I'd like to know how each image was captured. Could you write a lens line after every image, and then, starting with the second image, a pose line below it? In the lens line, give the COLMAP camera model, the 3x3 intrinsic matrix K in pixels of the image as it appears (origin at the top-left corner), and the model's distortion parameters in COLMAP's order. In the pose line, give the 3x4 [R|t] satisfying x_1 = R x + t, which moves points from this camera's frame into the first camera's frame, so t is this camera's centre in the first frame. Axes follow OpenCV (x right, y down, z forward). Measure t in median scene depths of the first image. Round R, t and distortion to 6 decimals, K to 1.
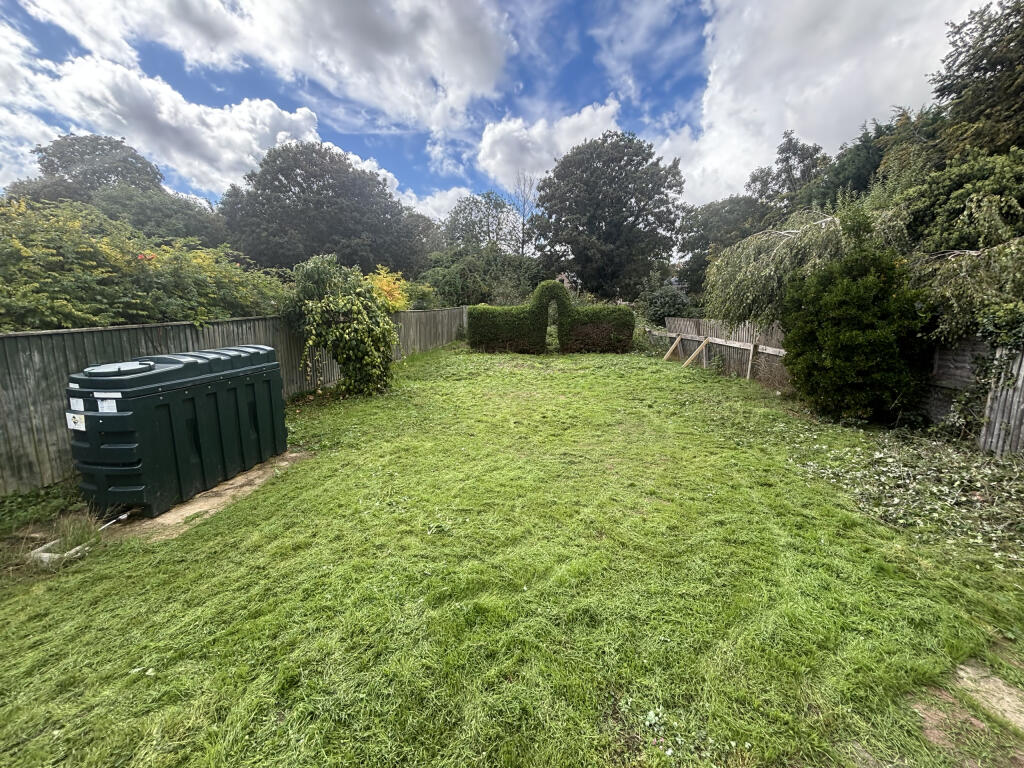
lens RADIAL K [[410.9, 0, 512.1], [0, 410.9, 379.5], [0, 0, 1]] dist [0.000387, -0.000153]
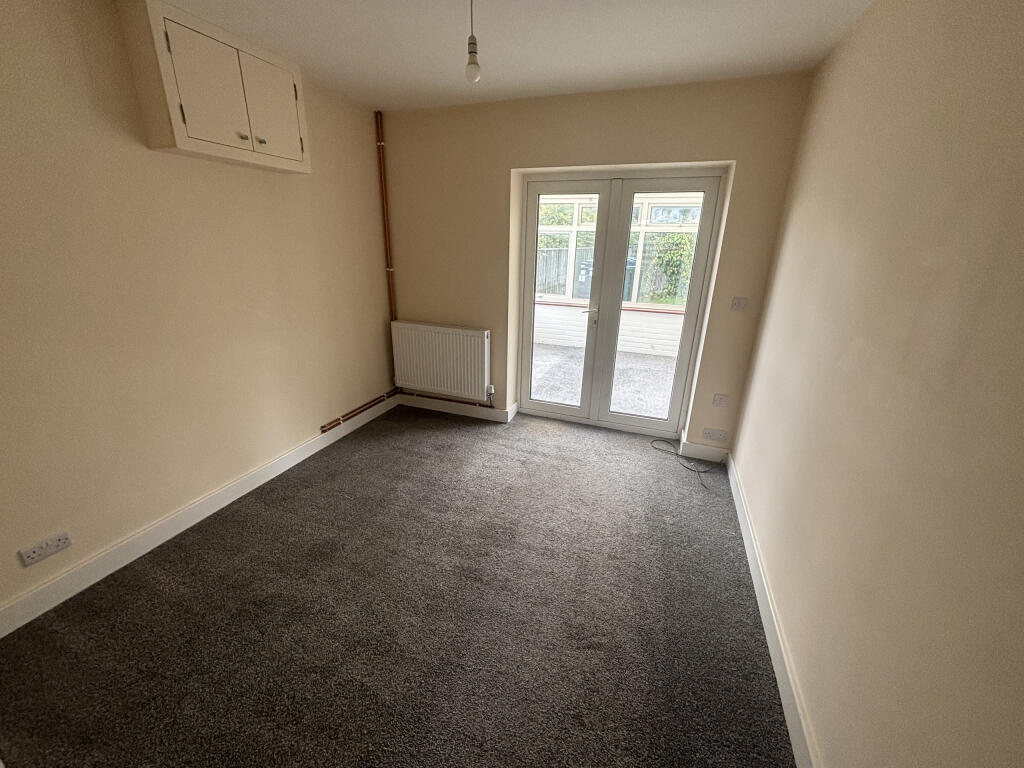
lens RADIAL K [[410.9, 0, 512.8], [0, 410.9, 383.7], [0, 0, 1]] dist [0.000387, -0.000153]
pose [[0.740491, 0.230173, -0.631421, 0.305035], [-0.130930, 0.970929, 0.200387, 0.150343], [0.659189, -0.065713, 0.749101, -0.780121]]
